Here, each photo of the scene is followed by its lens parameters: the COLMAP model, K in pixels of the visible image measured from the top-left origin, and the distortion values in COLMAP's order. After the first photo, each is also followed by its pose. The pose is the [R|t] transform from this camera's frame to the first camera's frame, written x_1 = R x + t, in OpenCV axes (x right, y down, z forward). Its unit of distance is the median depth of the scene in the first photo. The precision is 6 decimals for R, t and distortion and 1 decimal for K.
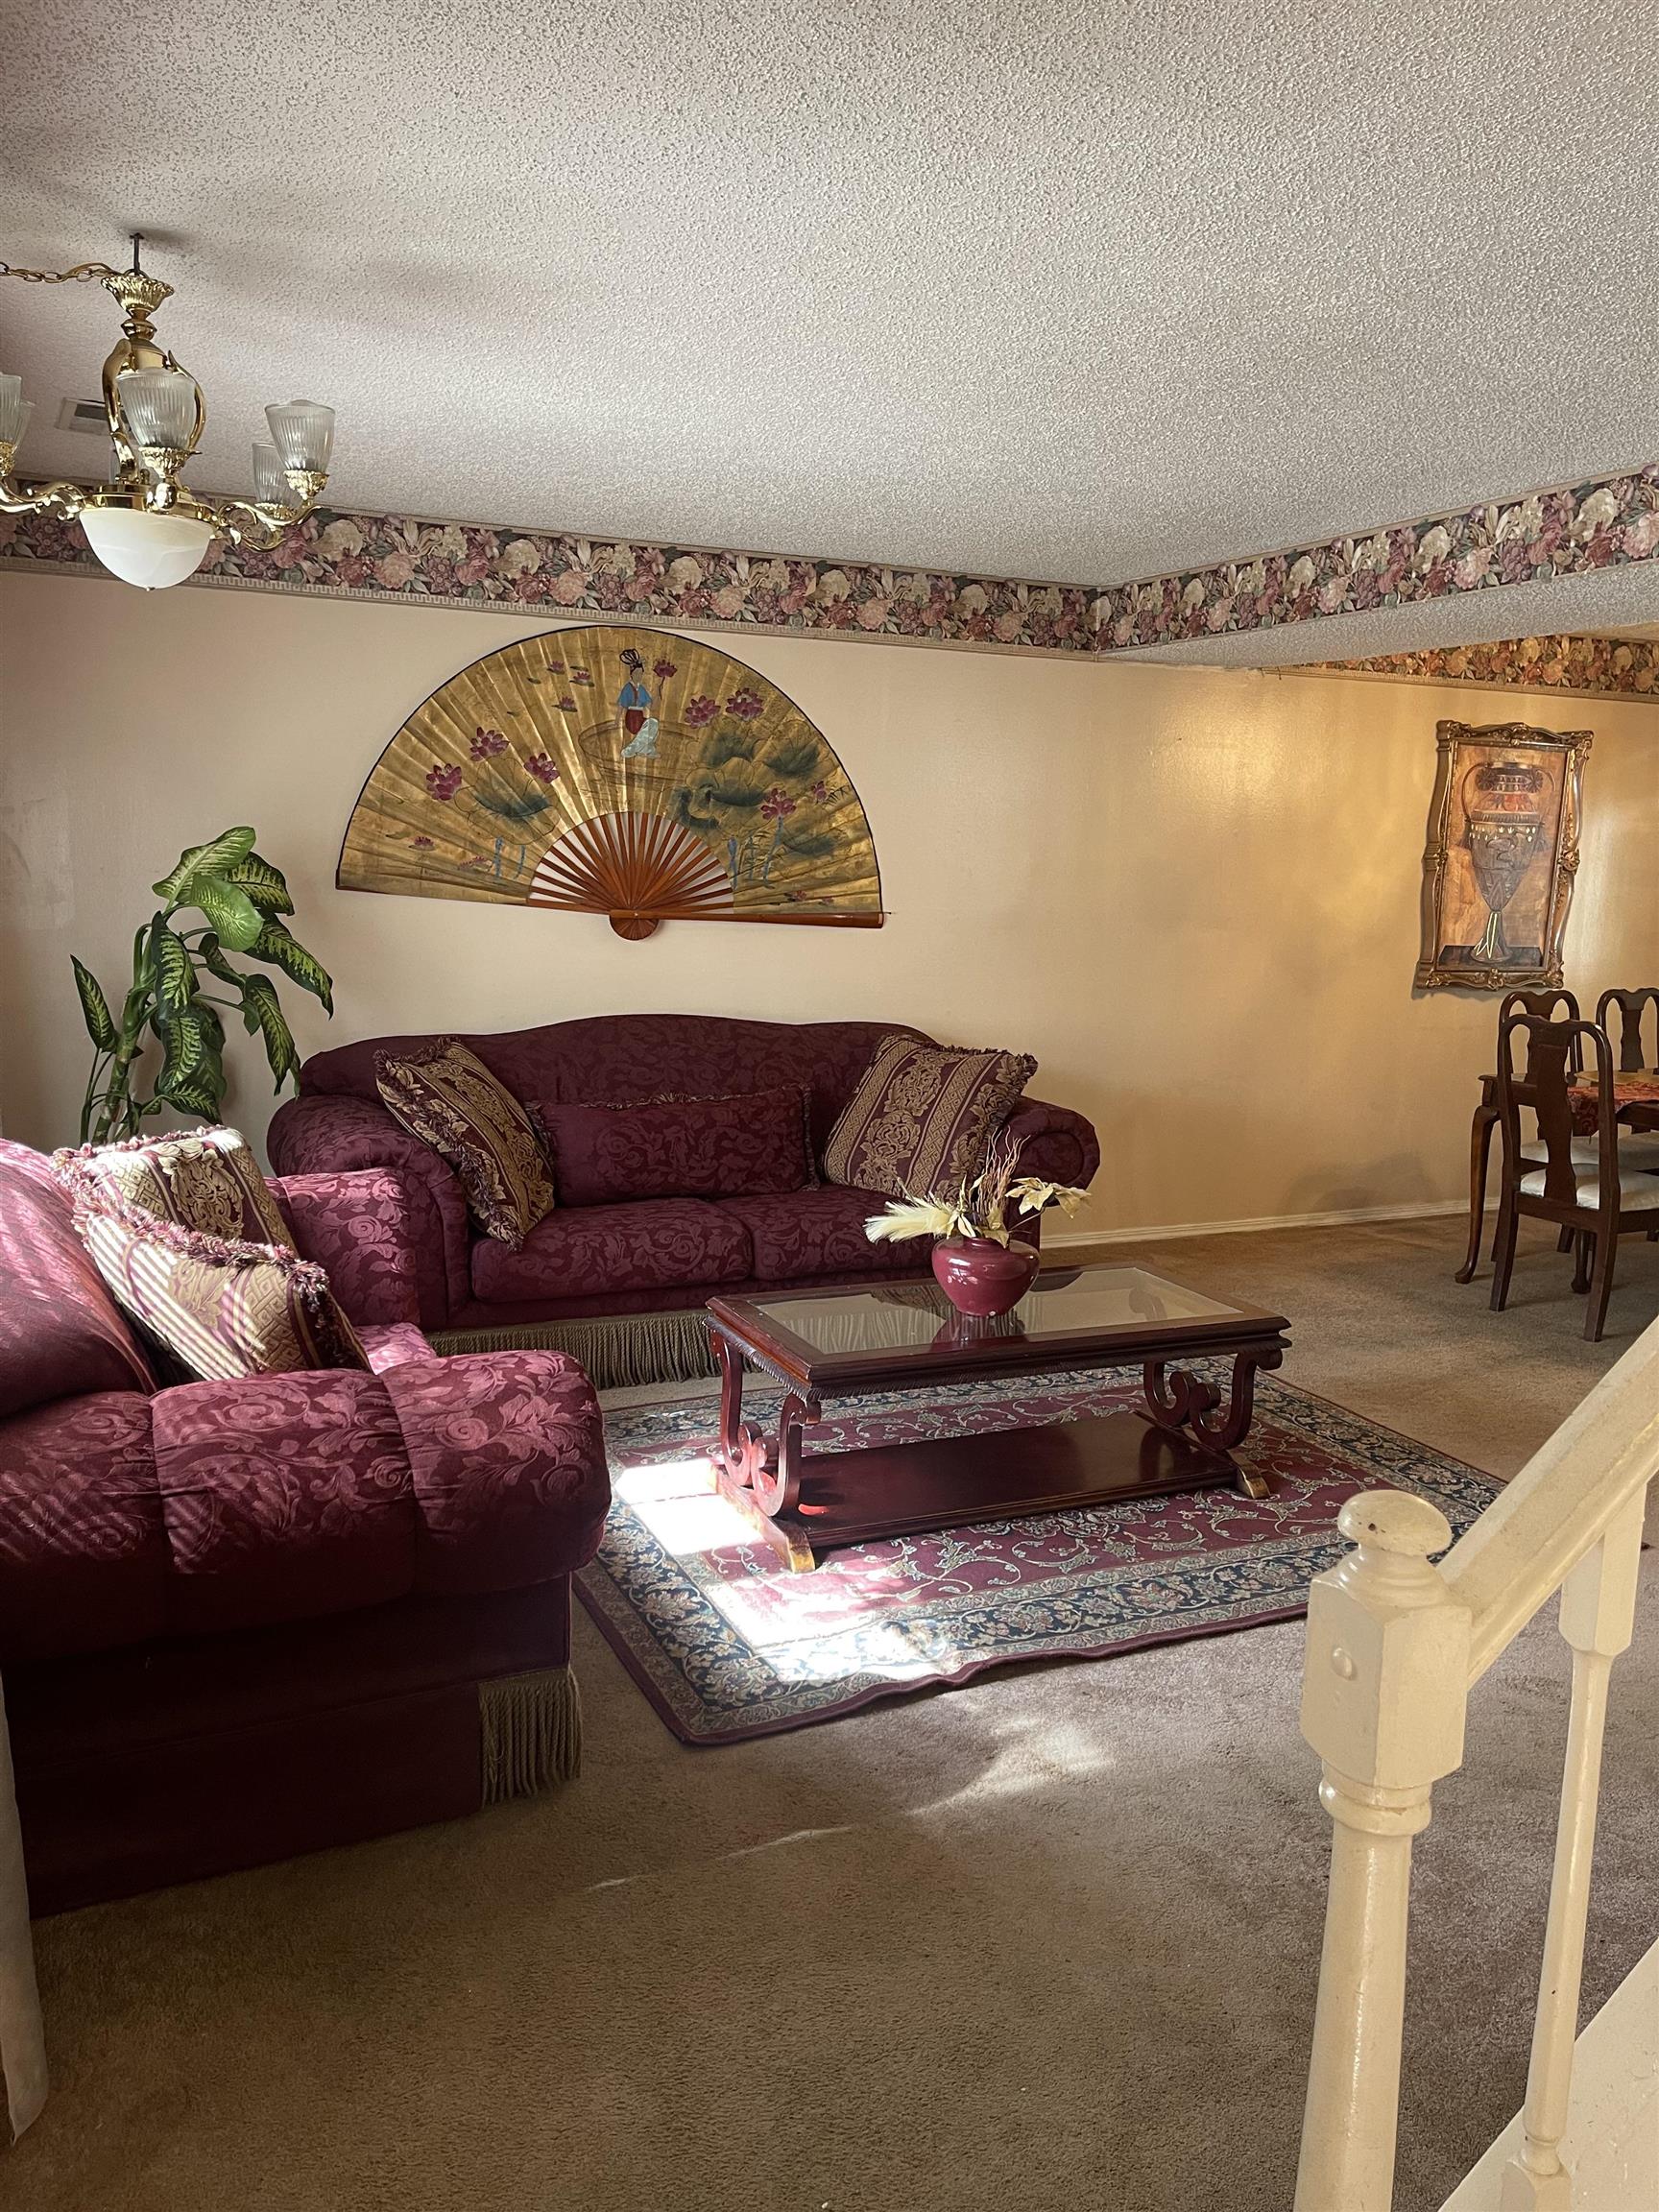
lens RADIAL K [[1666.7, 0, 831.3], [0, 1666.7, 1113.3], [0, 0, 1]] dist [0.089739, -0.114448]
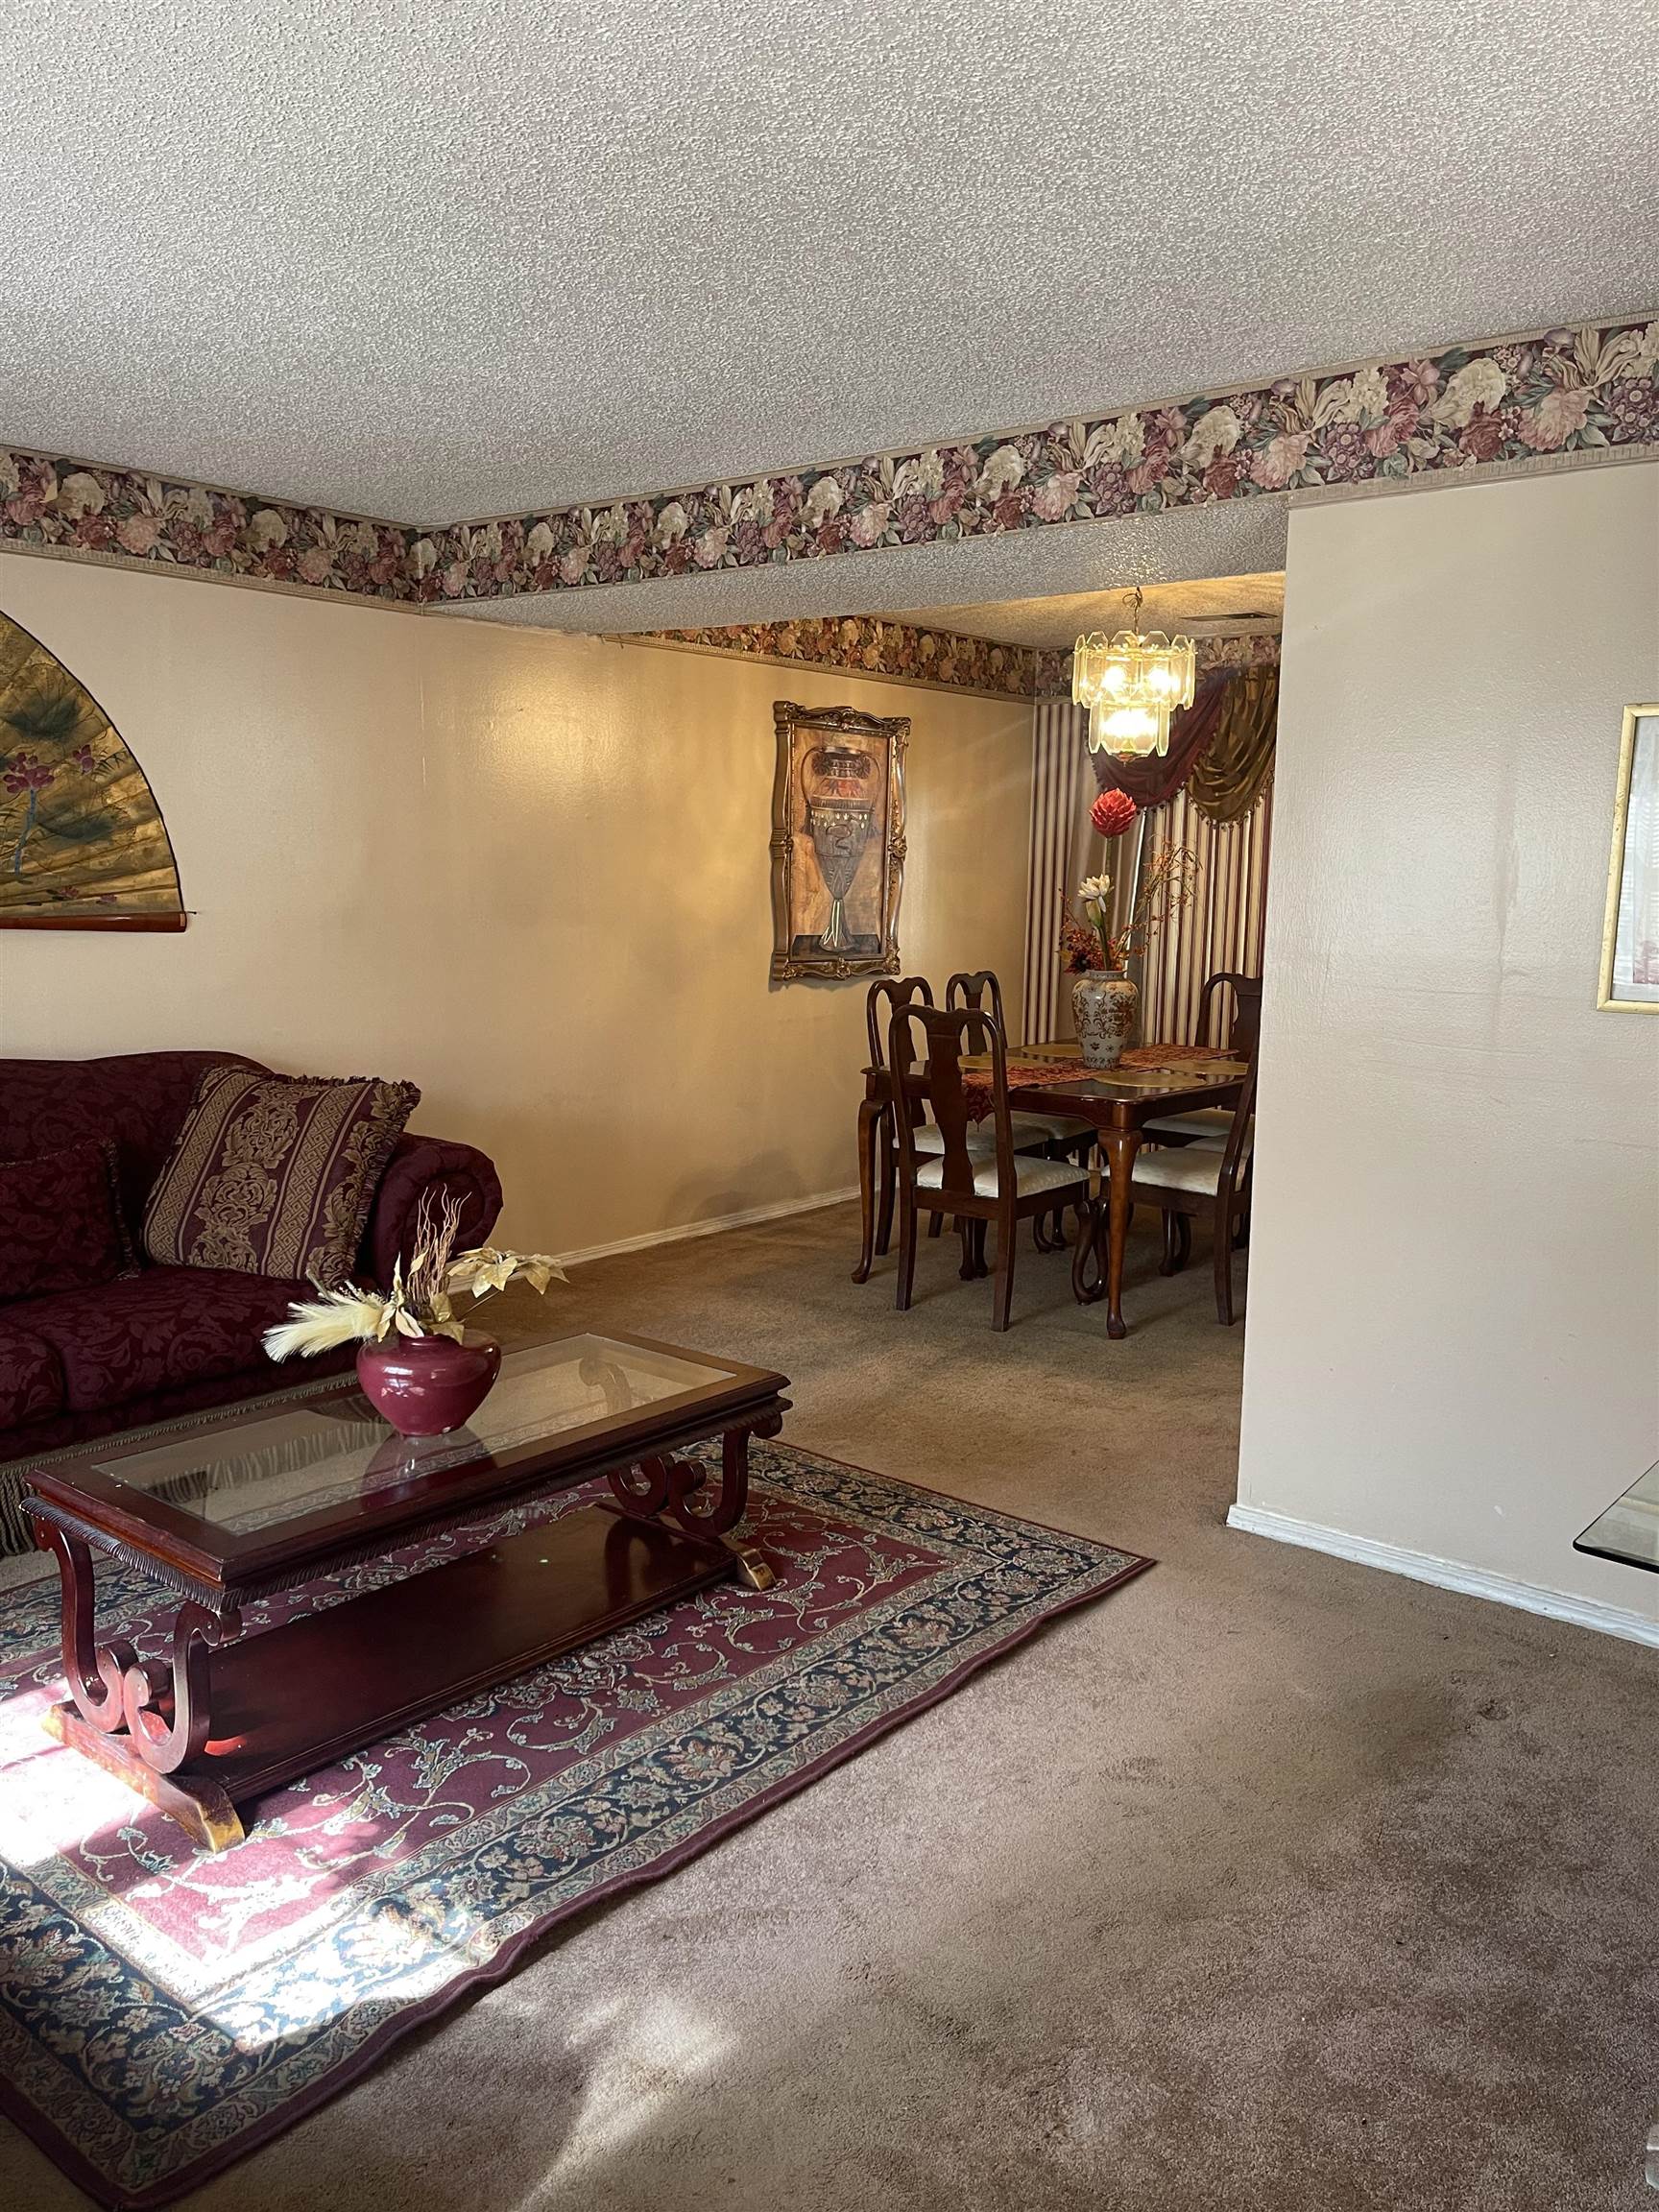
lens RADIAL K [[1666.7, 0, 843.0], [0, 1666.7, 1116.7], [0, 0, 1]] dist [0.089739, -0.114448]
pose [[0.899870, -0.078314, 0.429070, -0.044372], [0.075359, 0.996870, 0.023901, -0.021395], [-0.429598, 0.010826, 0.902955, 0.159108]]
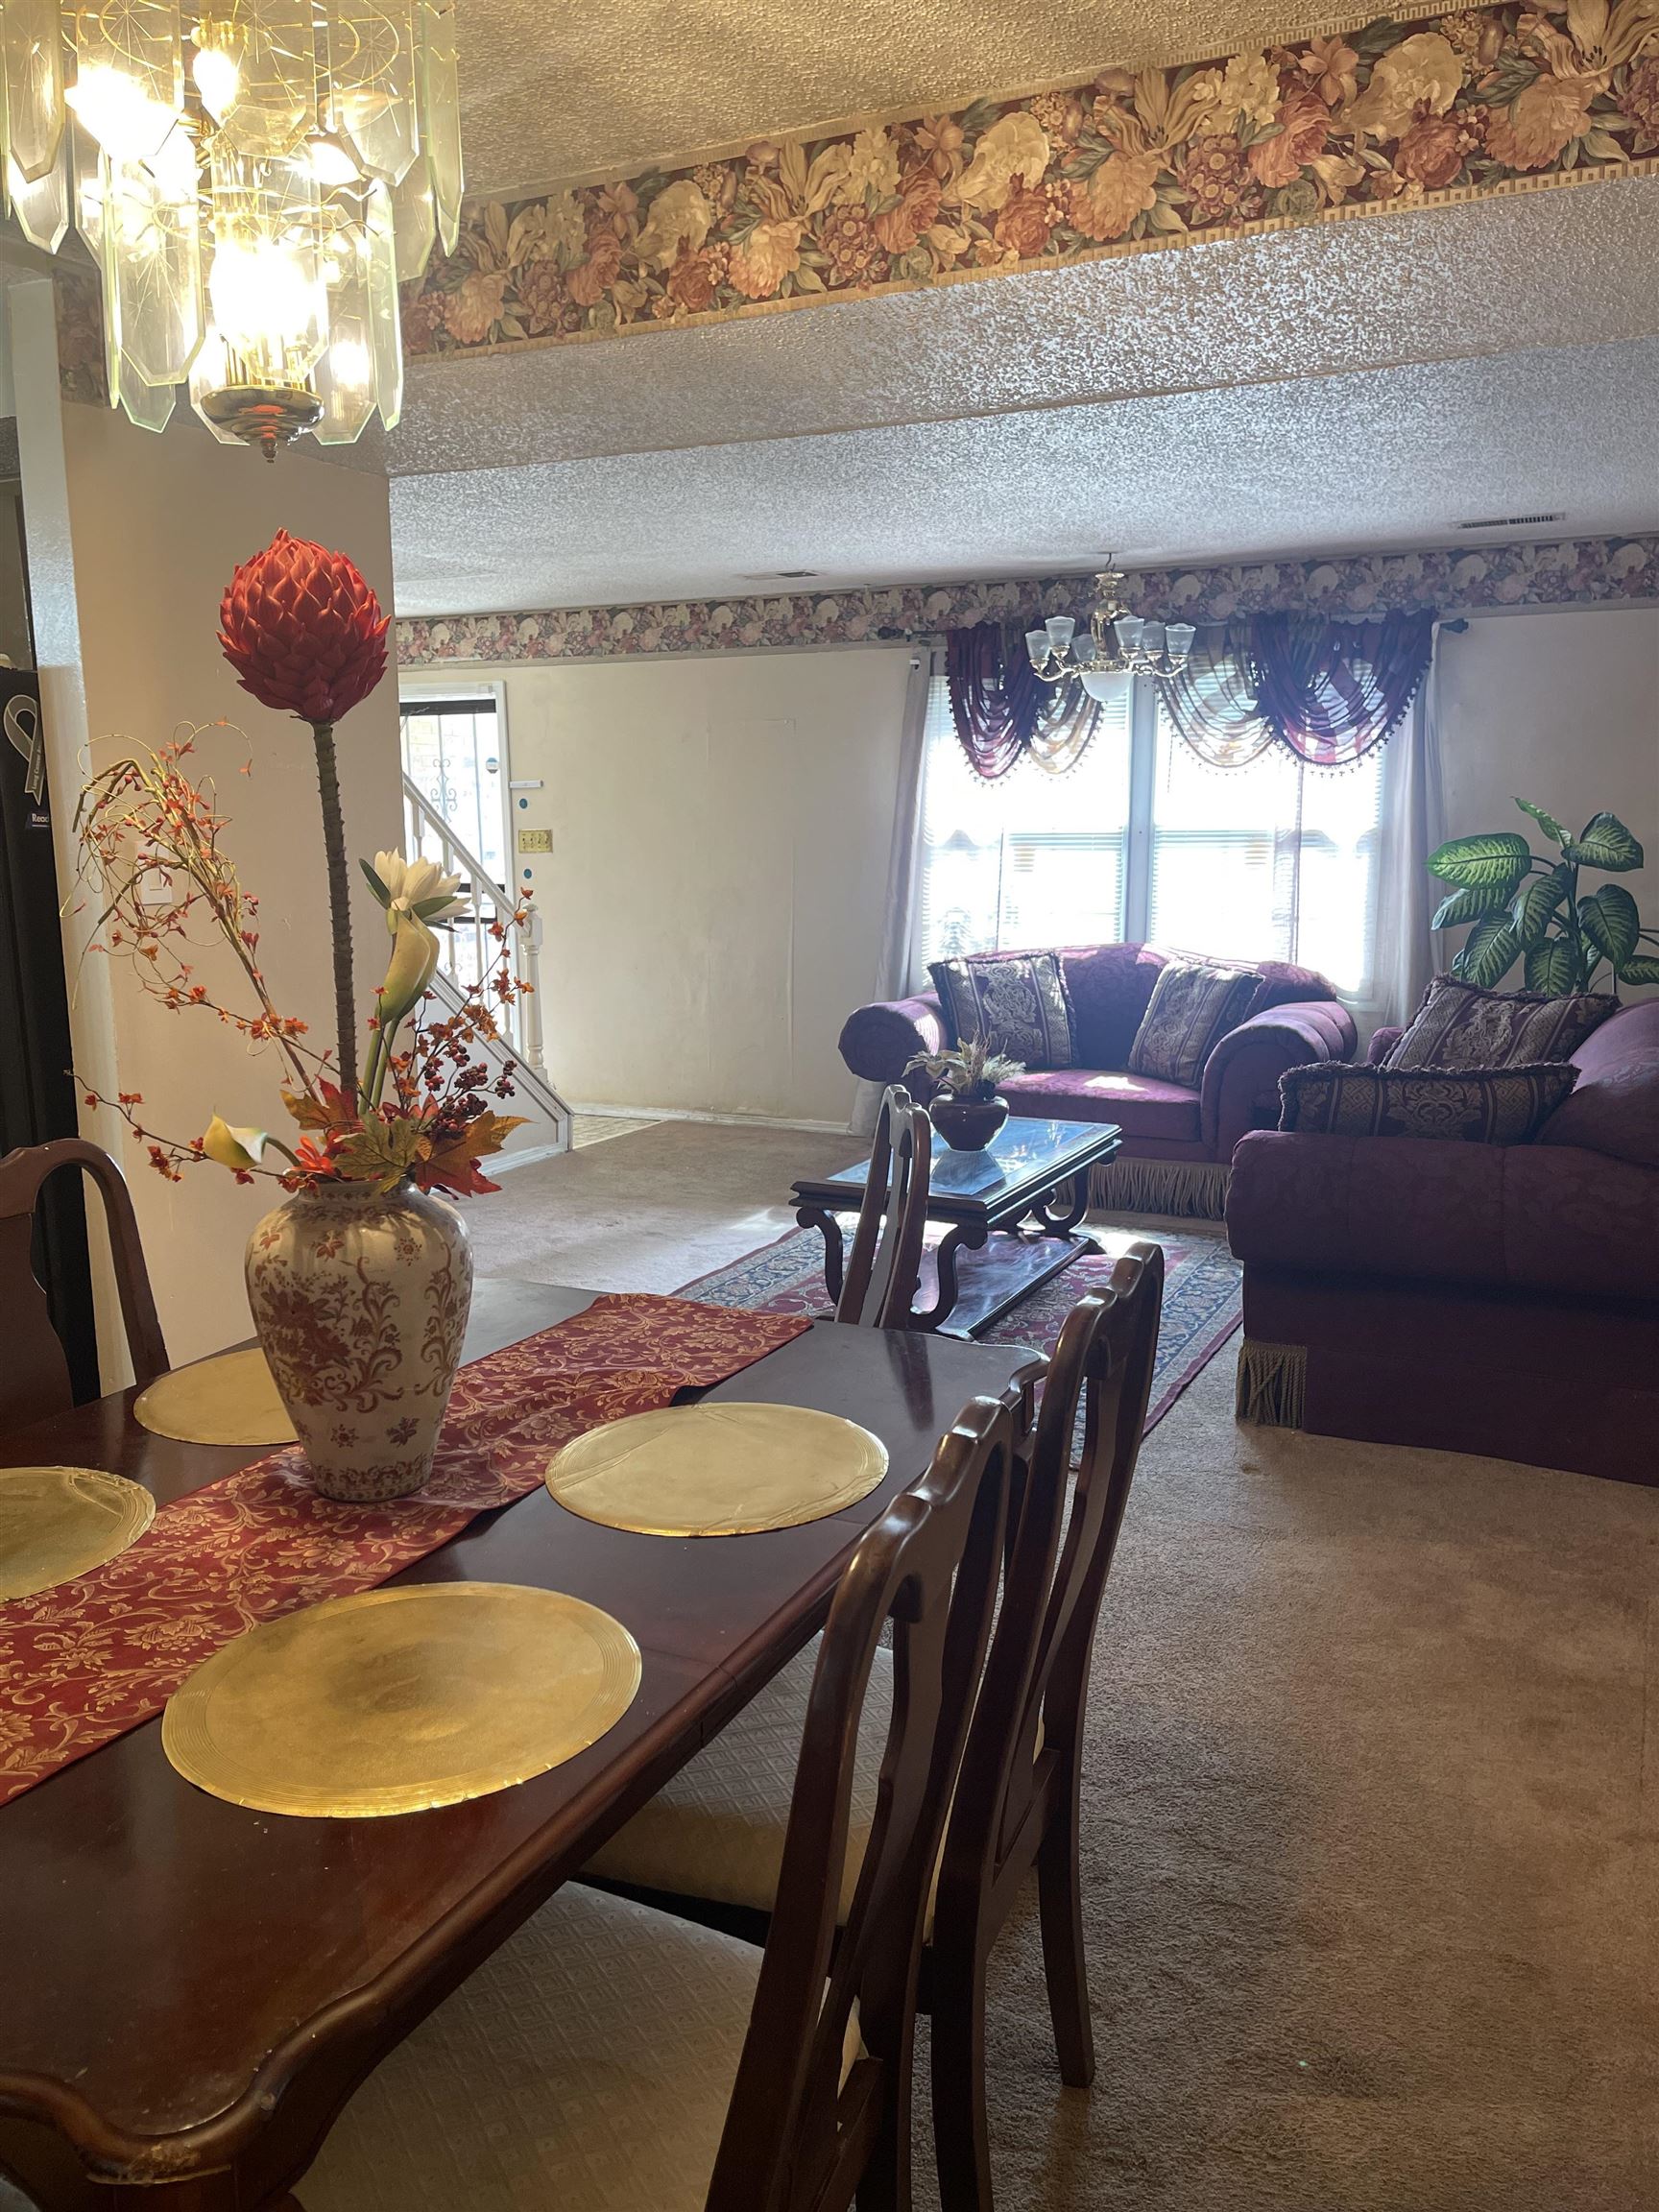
lens RADIAL K [[1665.1, 0, 859.4], [0, 1665.1, 1143.3], [0, 0, 1]] dist [0.042140, -0.064323]
pose [[-0.769557, 0.102535, -0.630293, 0.746292], [-0.112764, 0.949694, 0.292174, -0.198923], [0.628543, 0.295919, -0.719281, 1.421180]]
